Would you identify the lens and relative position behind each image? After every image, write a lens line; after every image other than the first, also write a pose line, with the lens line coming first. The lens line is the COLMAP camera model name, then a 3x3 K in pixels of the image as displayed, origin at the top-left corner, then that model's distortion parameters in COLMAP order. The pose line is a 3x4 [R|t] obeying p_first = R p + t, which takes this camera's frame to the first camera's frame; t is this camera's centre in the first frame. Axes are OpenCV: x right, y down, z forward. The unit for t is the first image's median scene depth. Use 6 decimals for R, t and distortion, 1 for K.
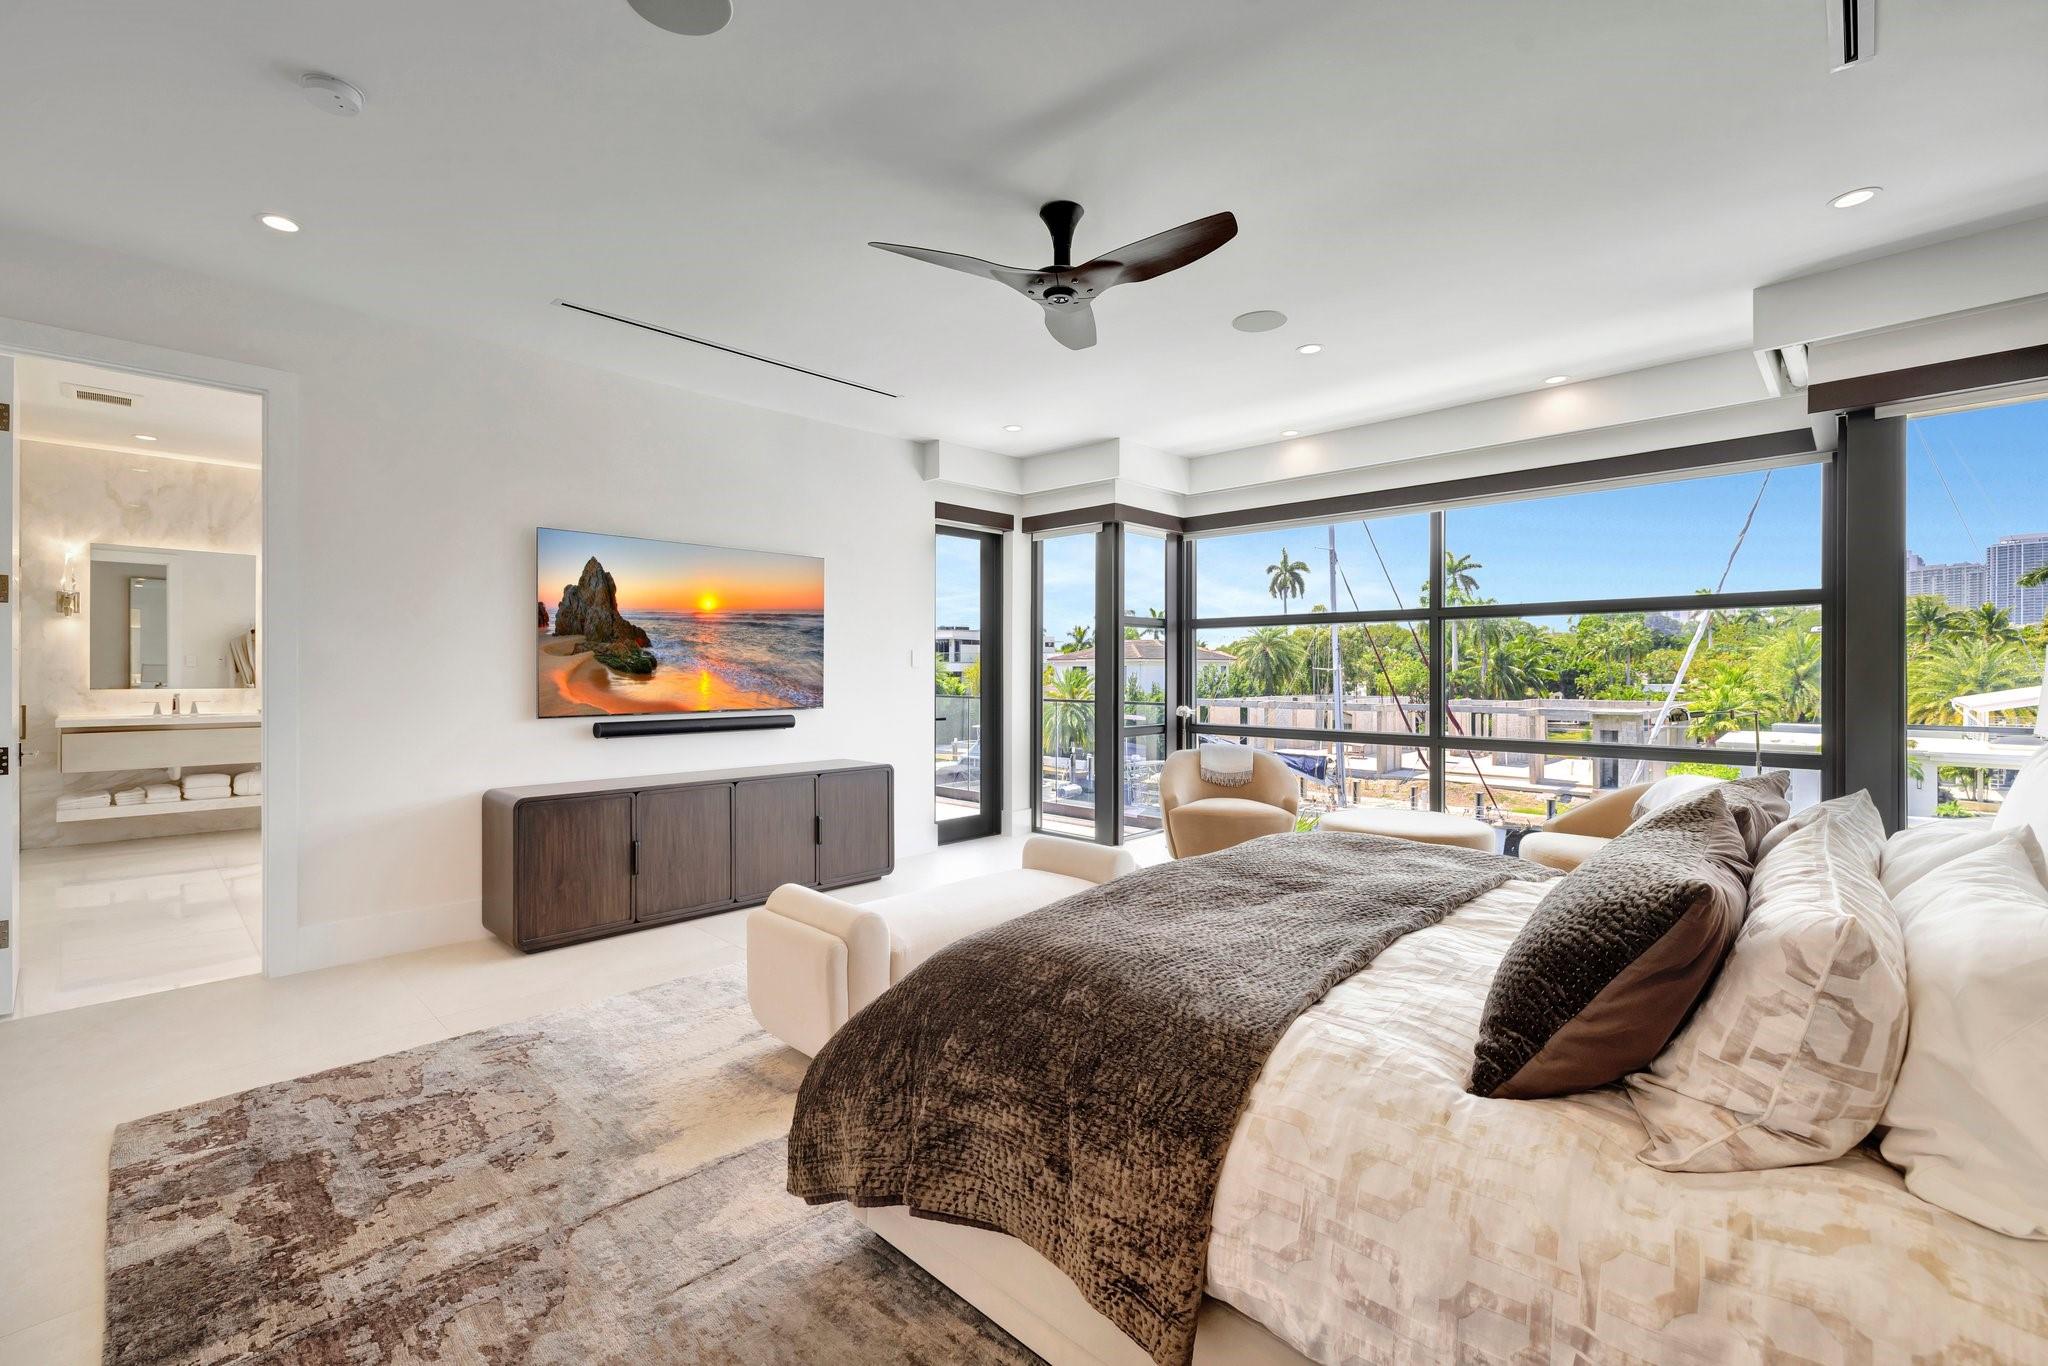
lens RADIAL K [[903.7, 0, 1024.2], [0, 903.7, 674.0], [0, 0, 1]] dist [0.002009, 0.000849]
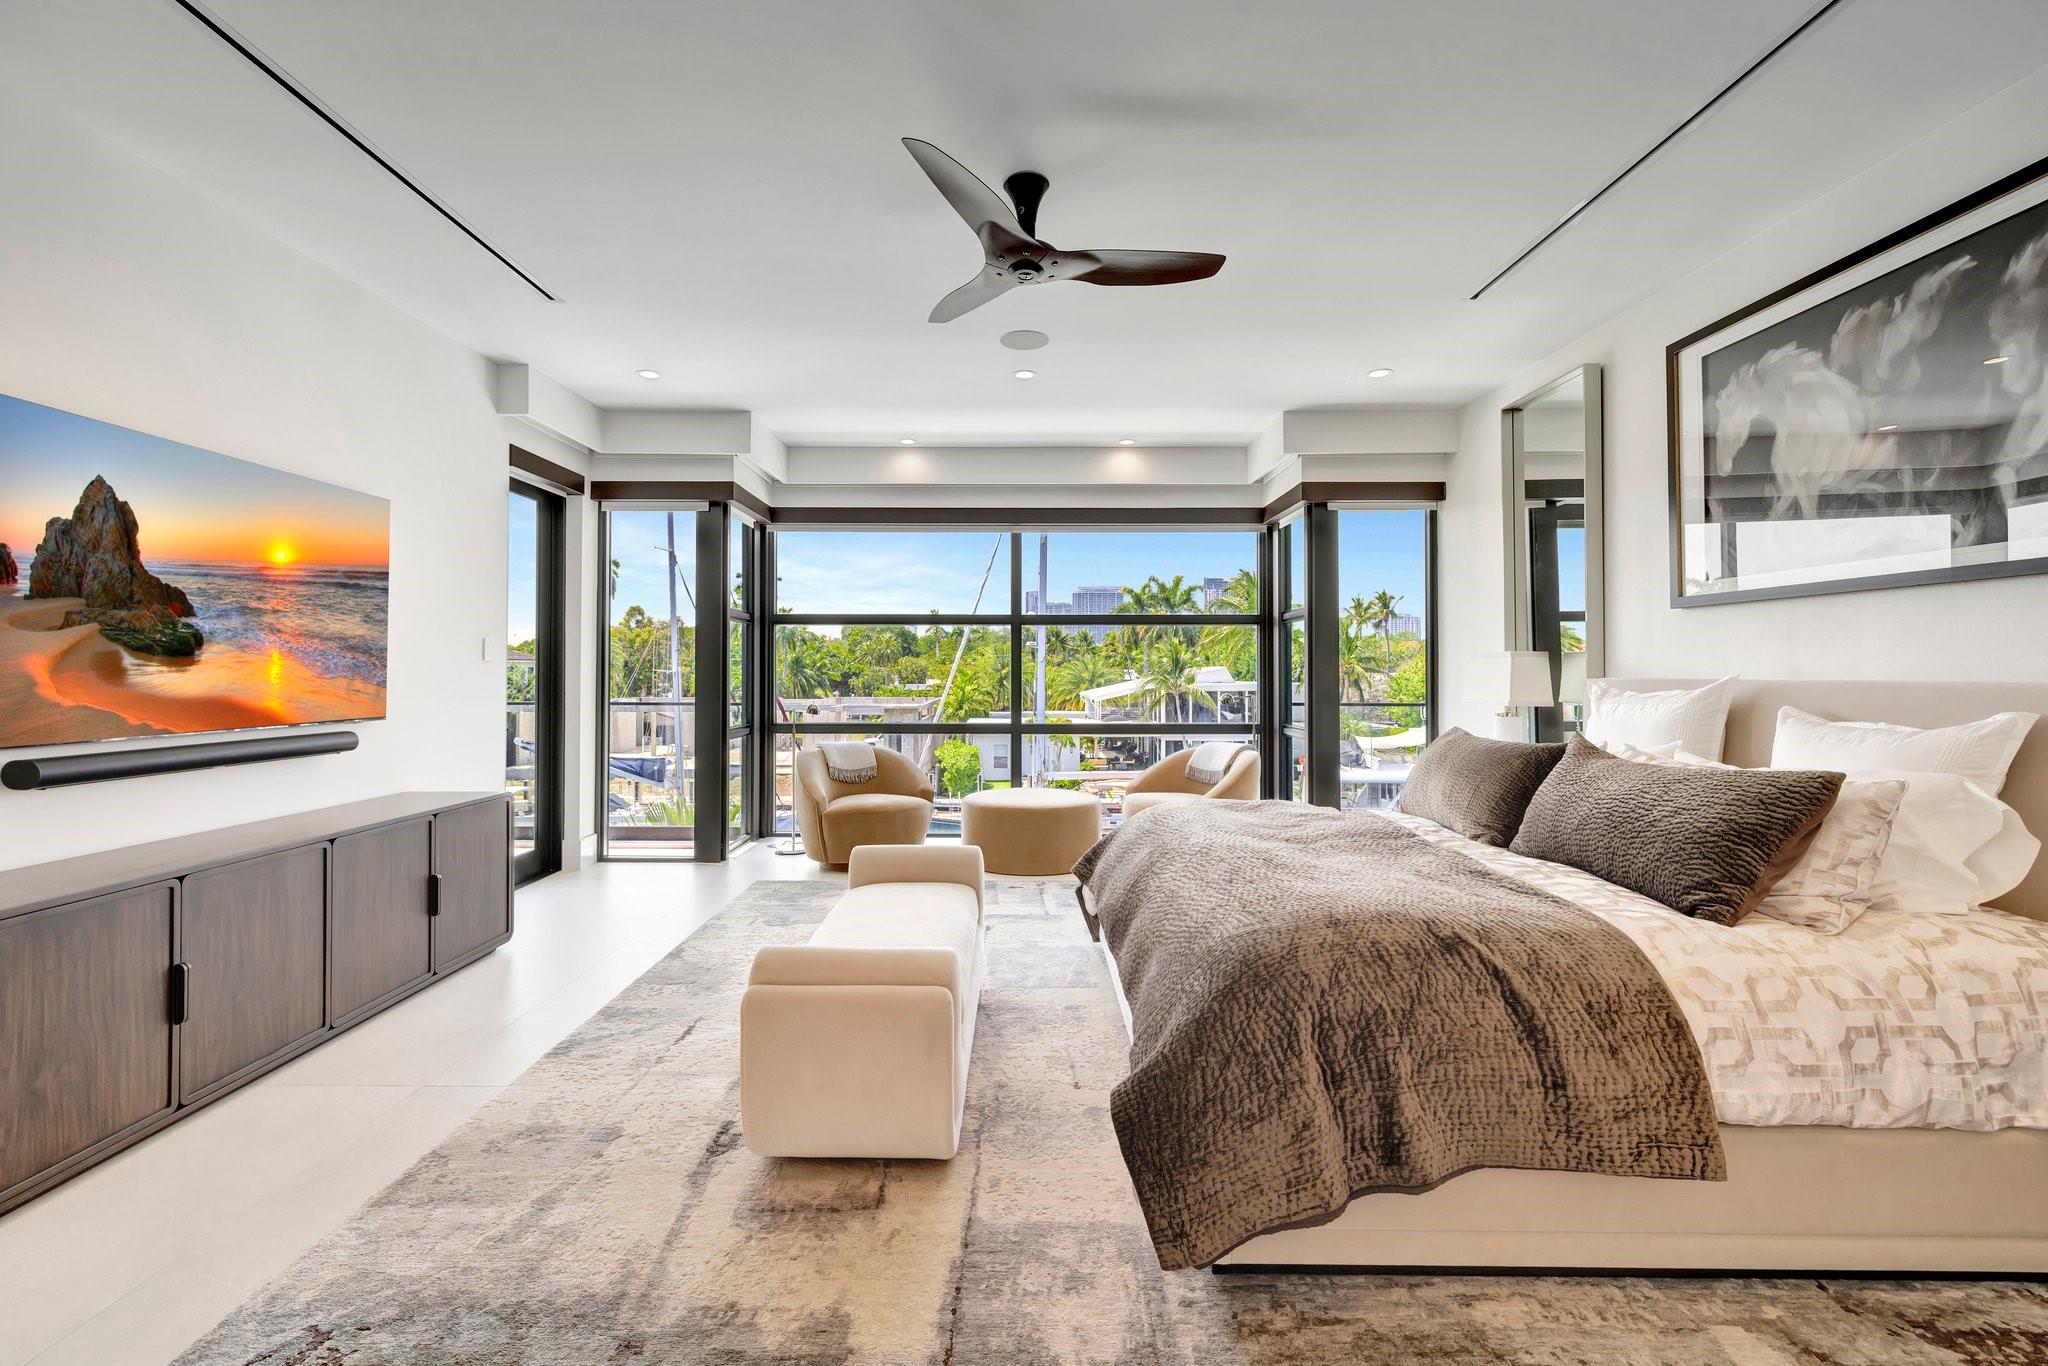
lens RADIAL K [[874.7, 0, 1036.9], [0, 874.7, 677.2], [0, 0, 1]] dist [-0.002471, 0.000762]
pose [[0.705328, -0.002831, 0.708875, -0.328077], [0.002437, 0.999996, 0.001568, 0.005858], [-0.708877, 0.000622, 0.705332, 0.180765]]
